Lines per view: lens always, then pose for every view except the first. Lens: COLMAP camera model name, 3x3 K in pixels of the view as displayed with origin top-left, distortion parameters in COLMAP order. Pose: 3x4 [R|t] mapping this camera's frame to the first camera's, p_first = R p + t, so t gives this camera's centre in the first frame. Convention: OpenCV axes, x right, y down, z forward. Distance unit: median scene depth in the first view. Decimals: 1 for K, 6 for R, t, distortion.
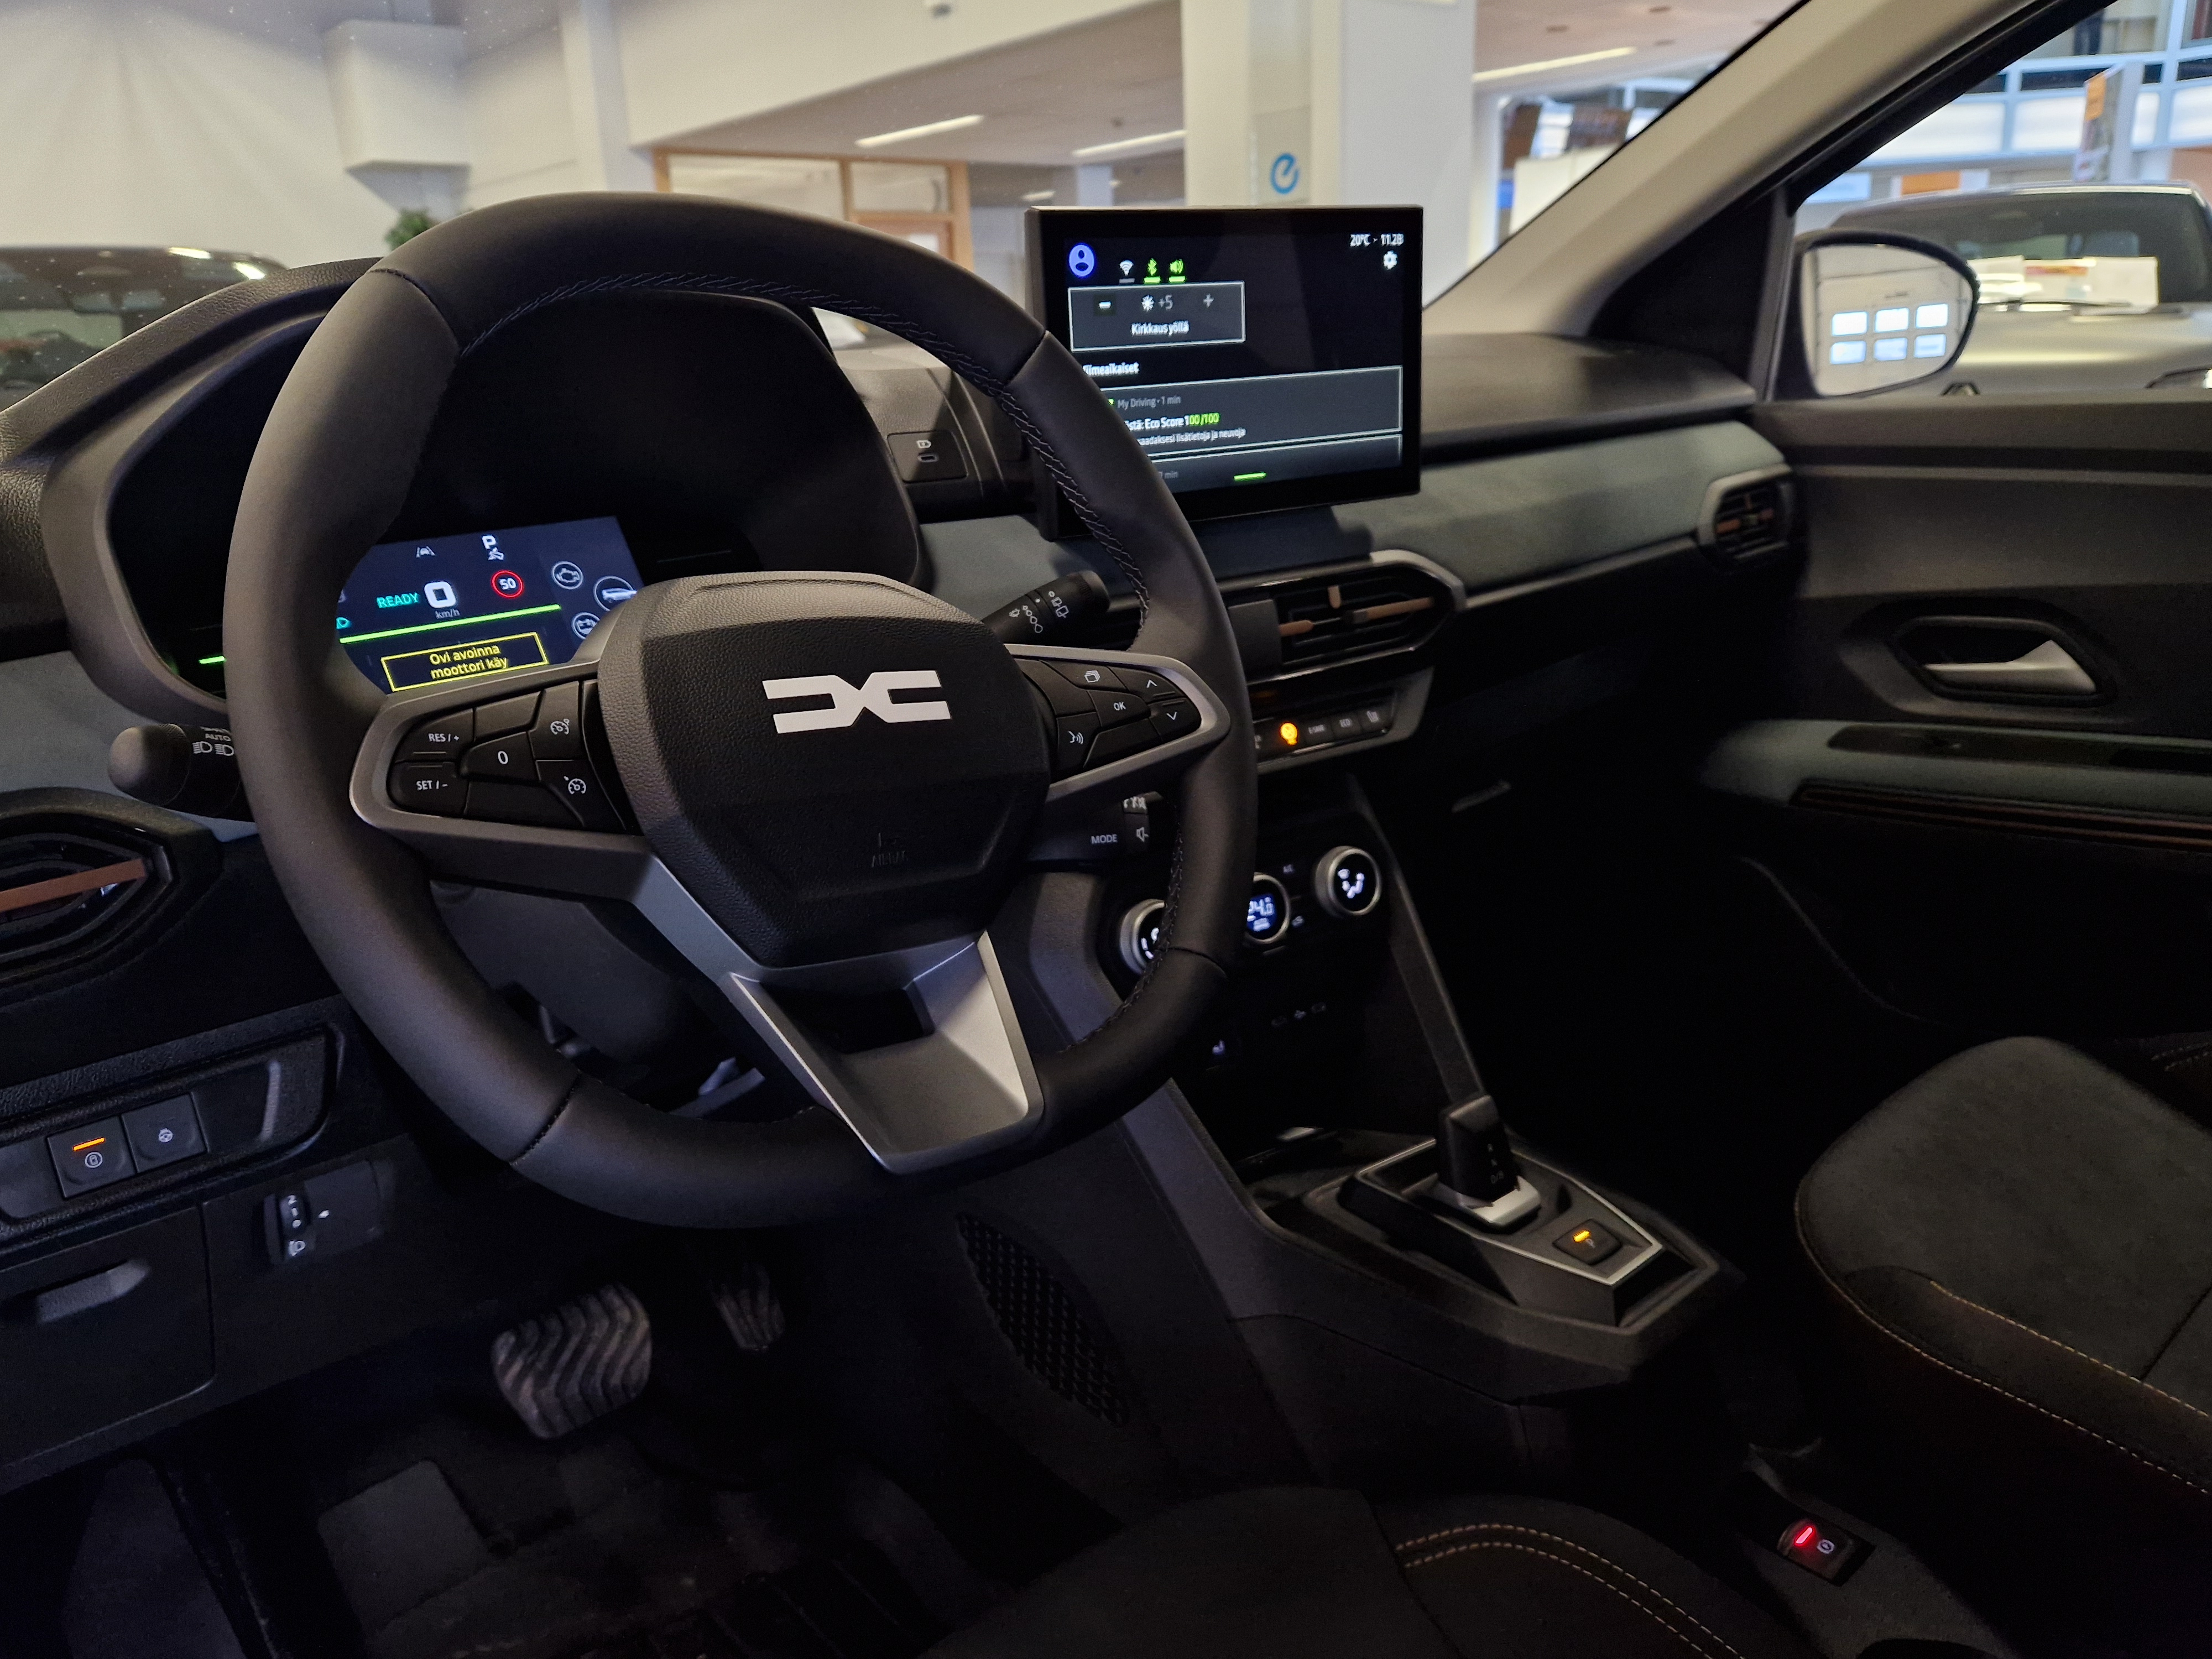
lens RADIAL K [[1604.1, 0, 1102.6], [0, 1604.1, 846.3], [0, 0, 1]] dist [0.059131, -0.044362]
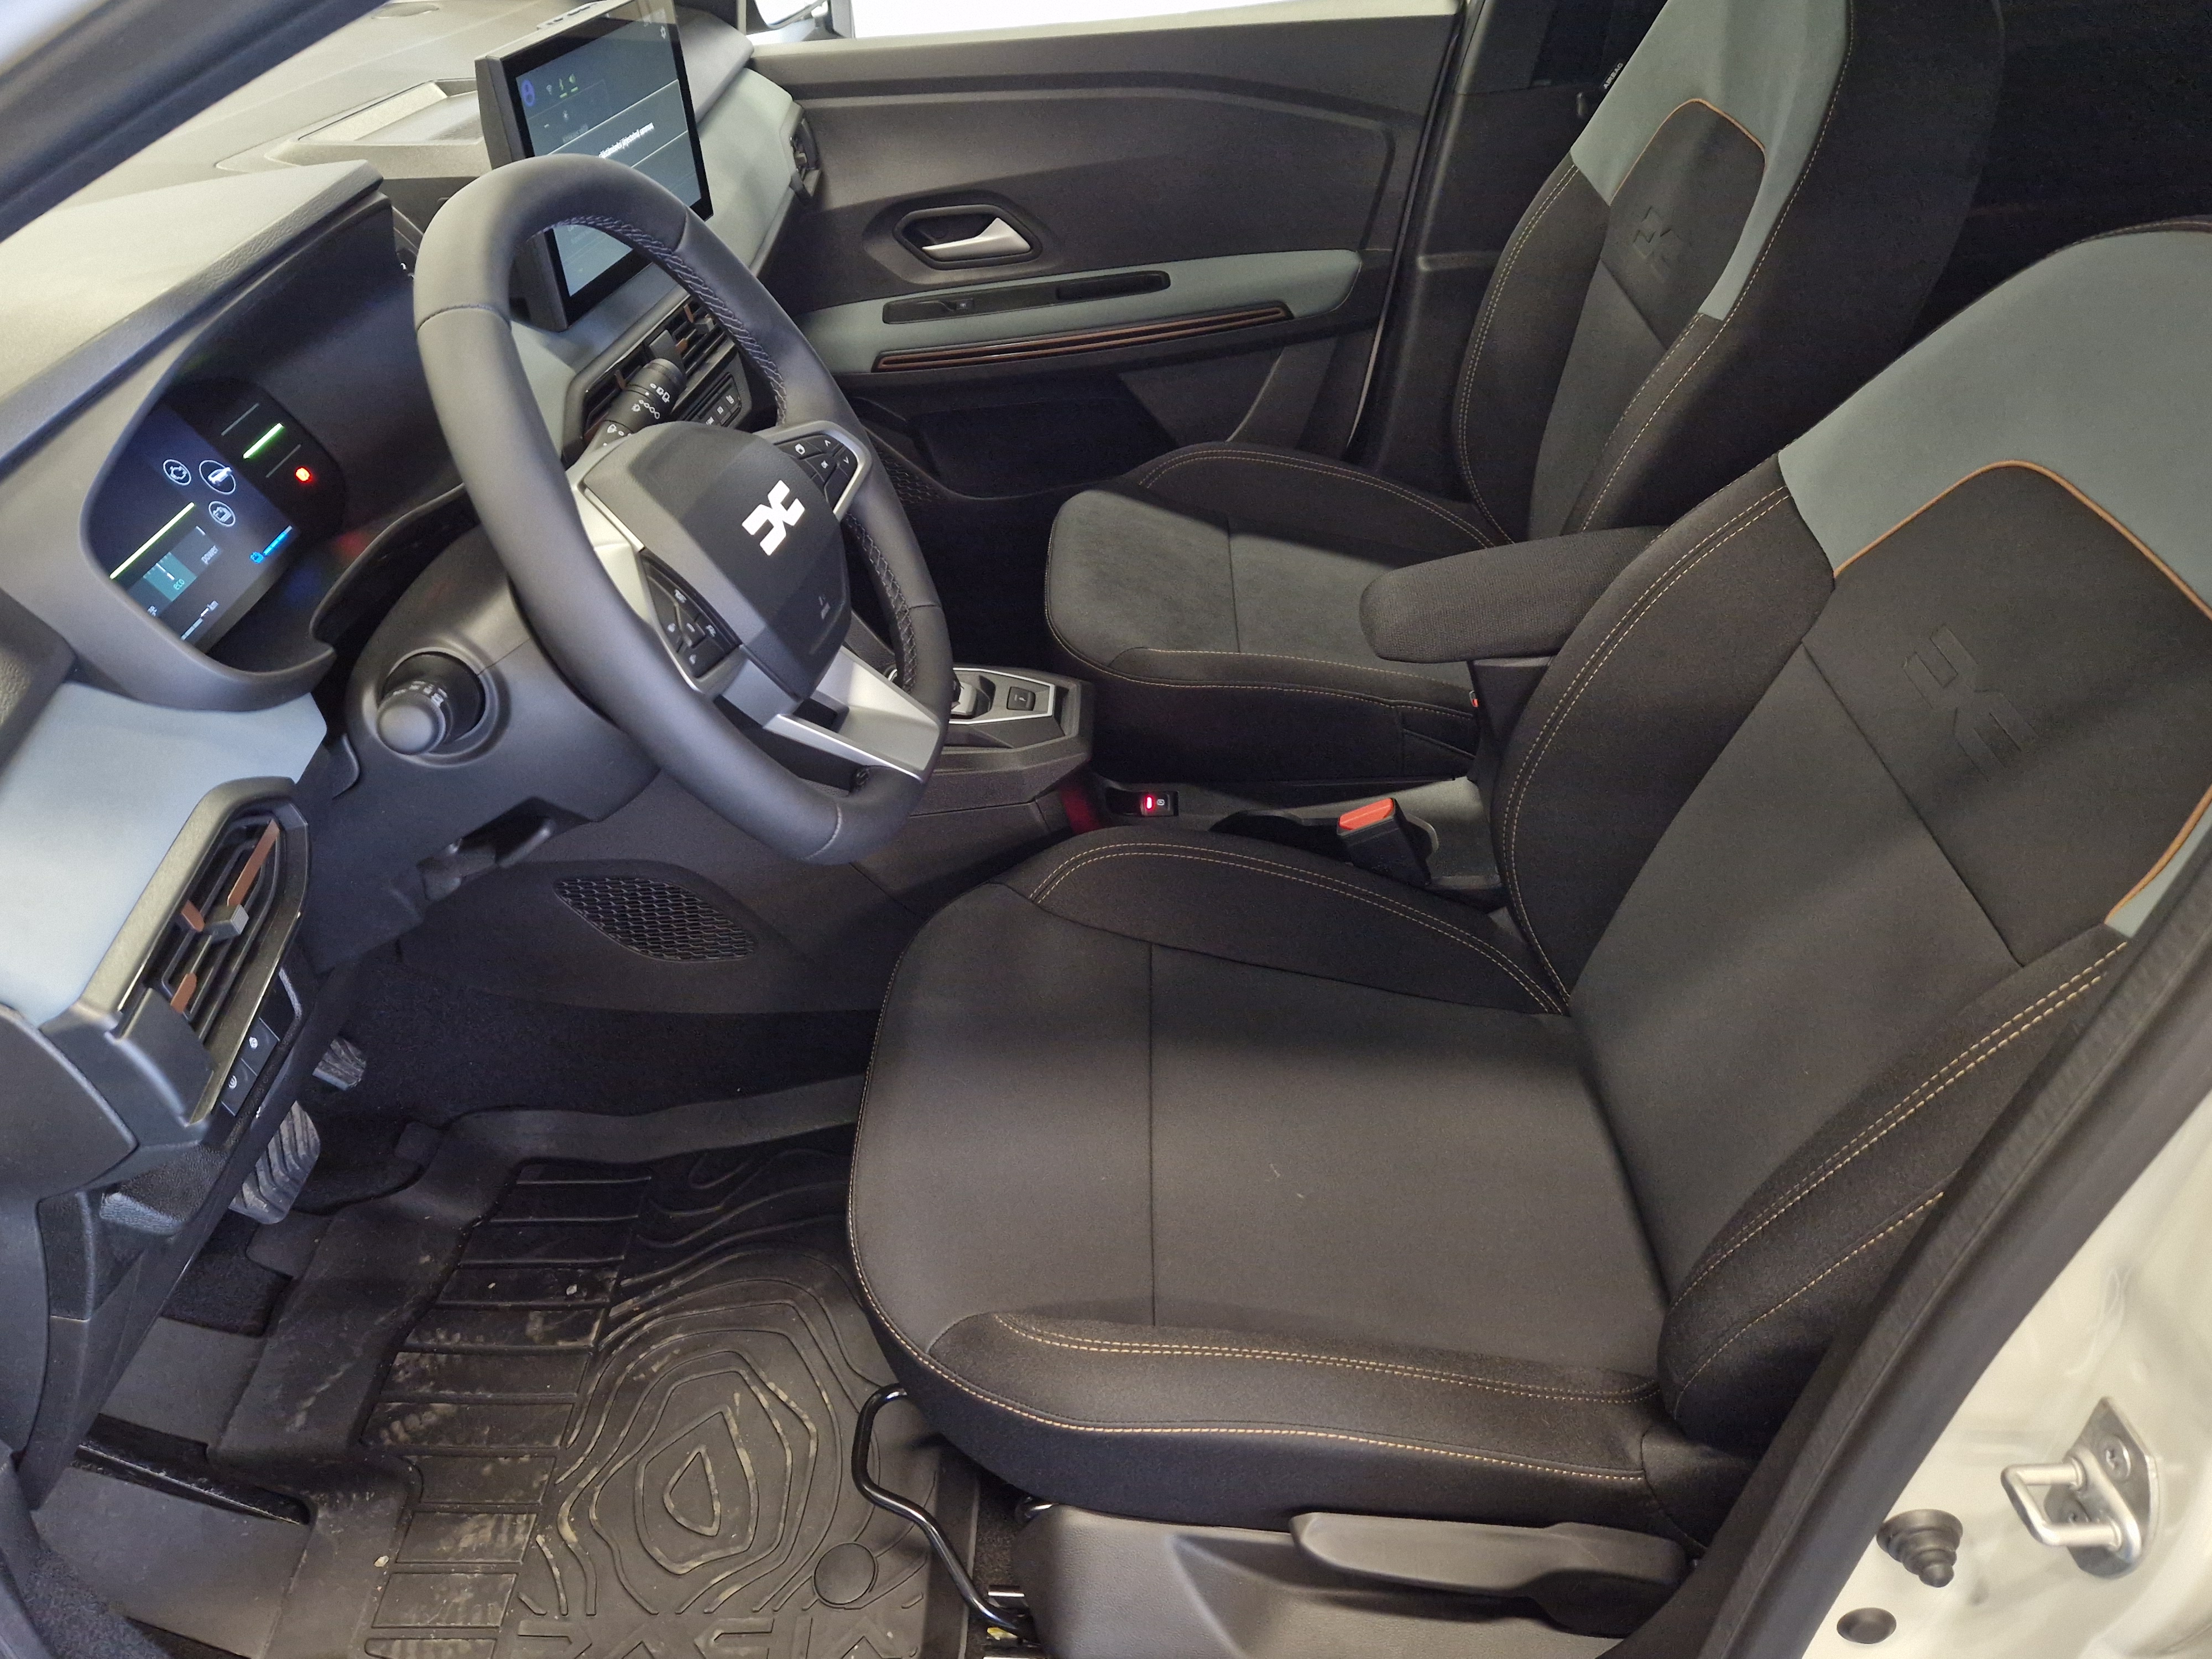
lens RADIAL K [[1604.1, 0, 1112.3], [0, 1604.1, 843.0], [0, 0, 1]] dist [0.059131, -0.044362]
pose [[0.666974, -0.426853, 0.610690, -0.655229], [0.224352, 0.896645, 0.381698, -0.212550], [-0.710501, -0.117573, 0.693805, -0.203090]]
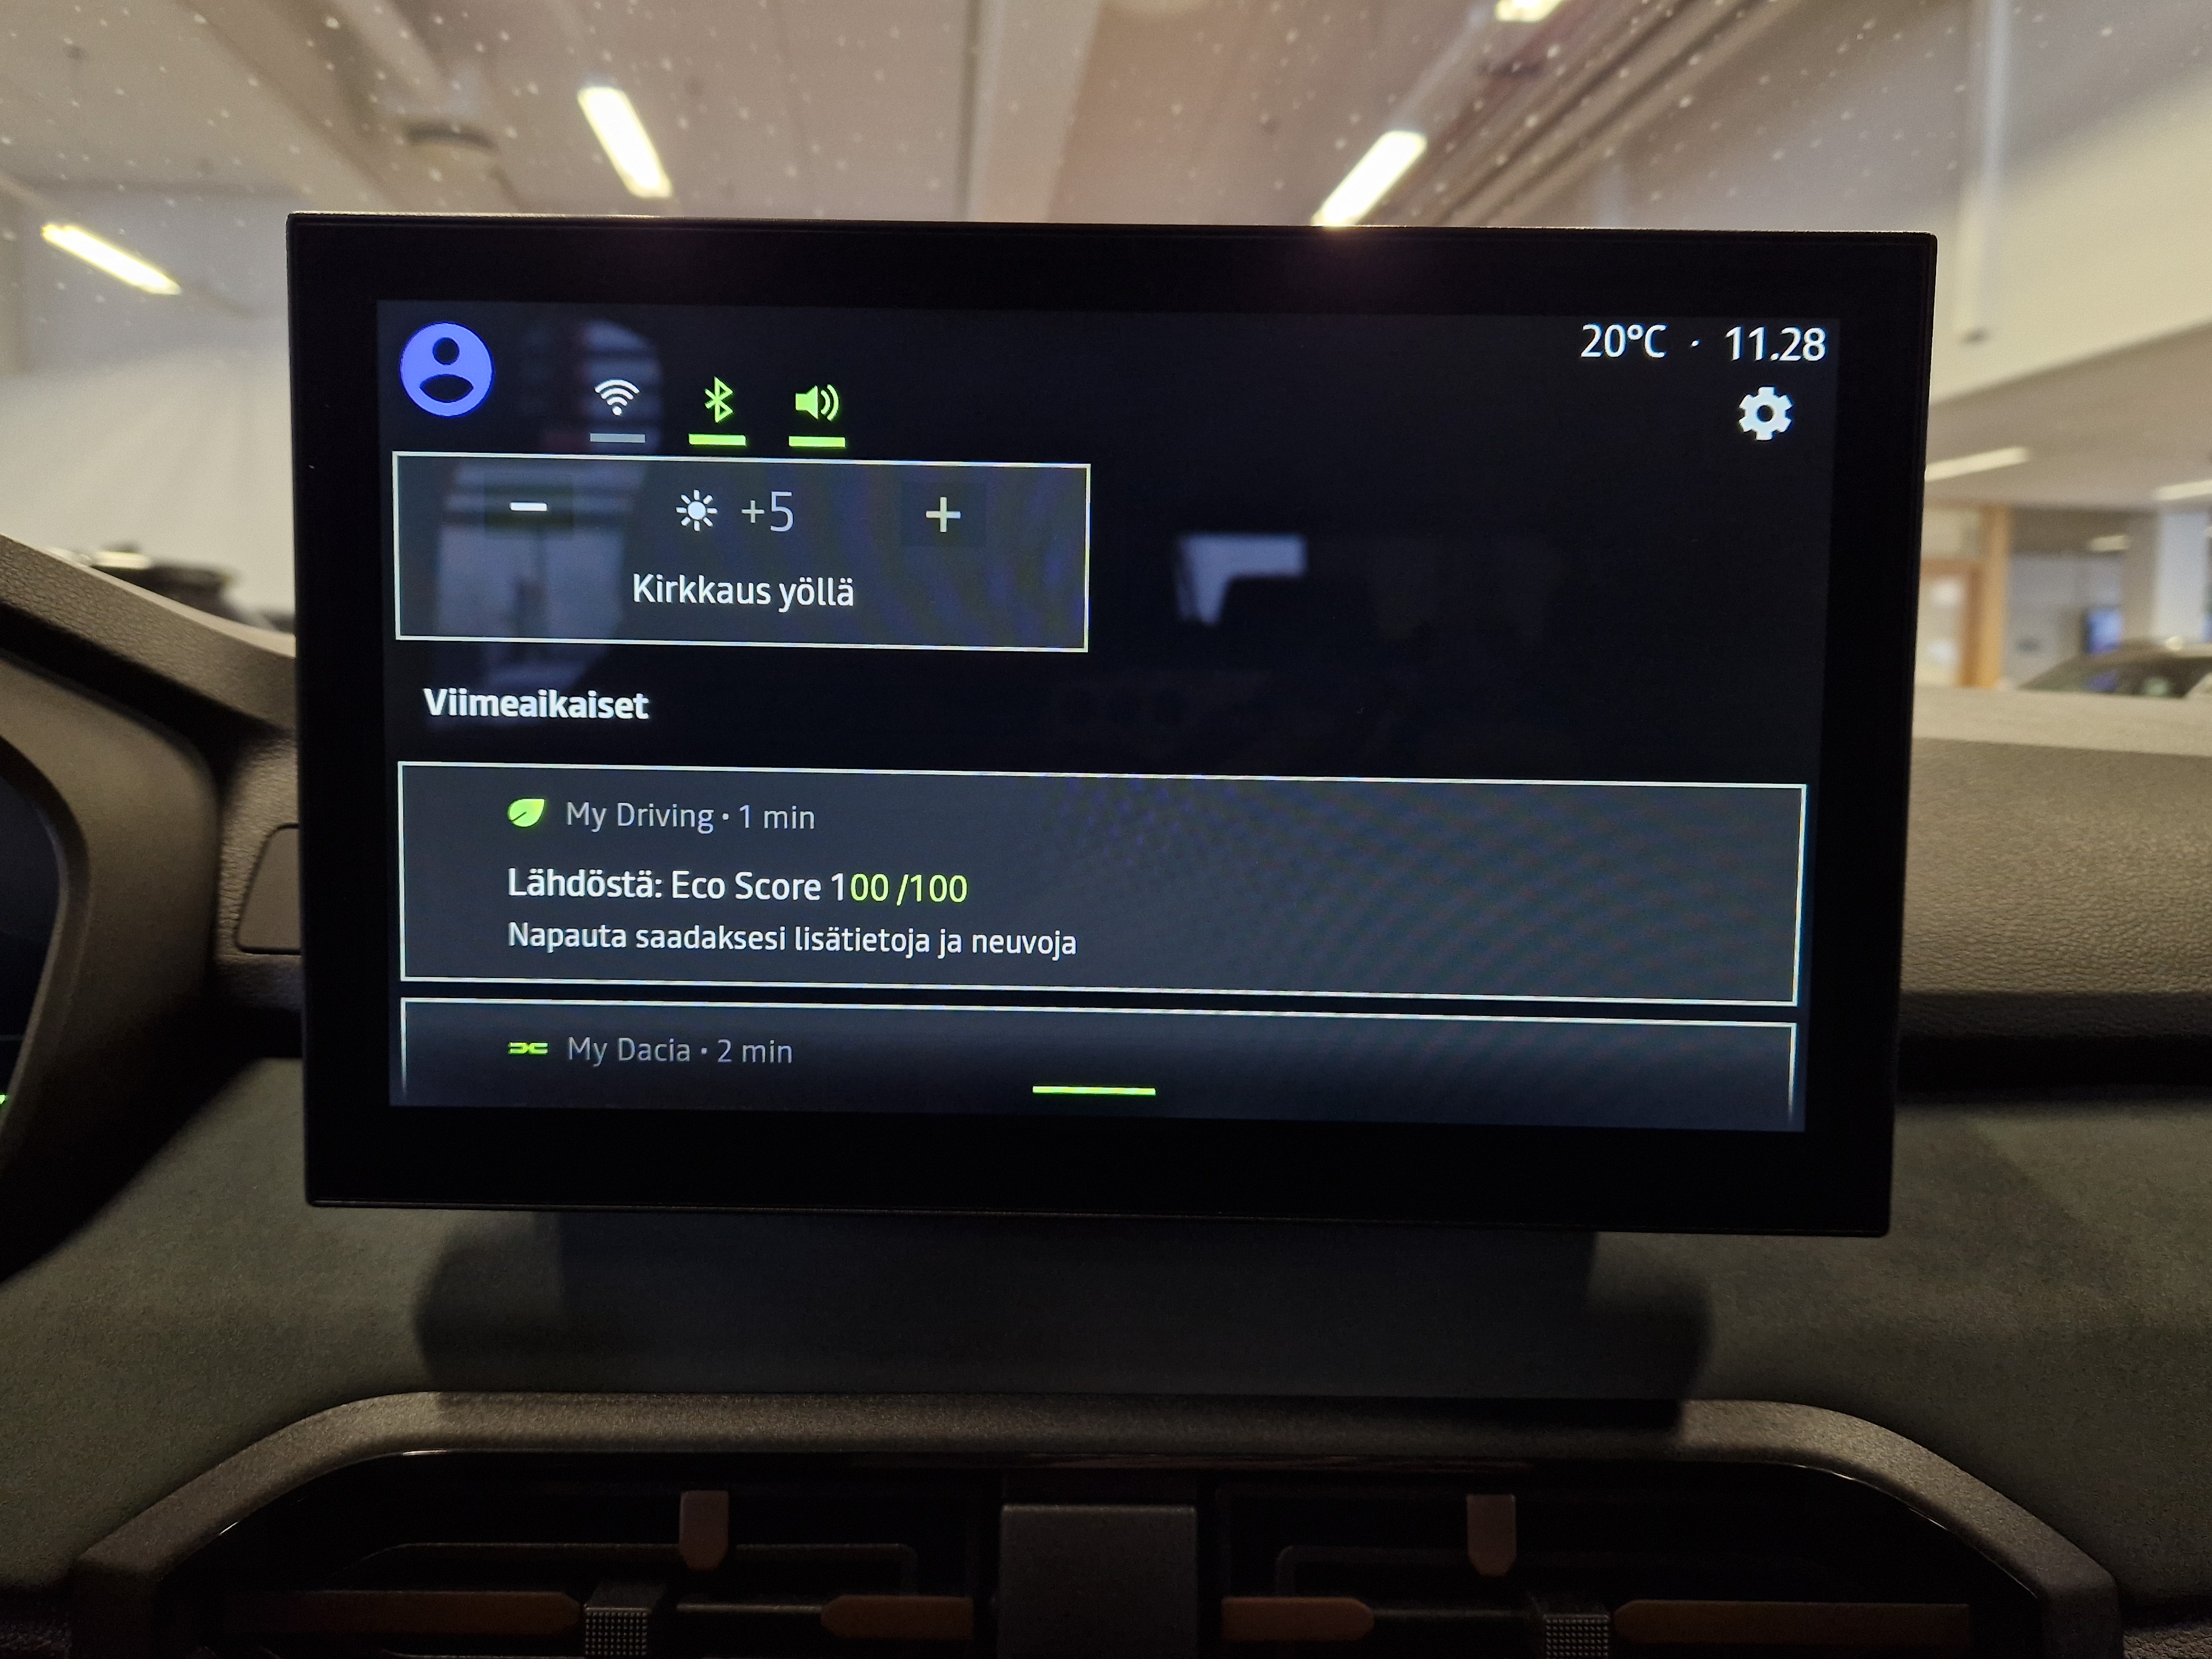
lens RADIAL K [[1604.1, 0, 1120.7], [0, 1604.1, 801.4], [0, 0, 1]] dist [0.059131, -0.044362]
pose [[0.827946, 0.101085, -0.551623, 0.262752], [-0.222025, 0.962335, -0.156896, -0.245741], [0.514986, 0.252375, 0.819204, 0.781228]]
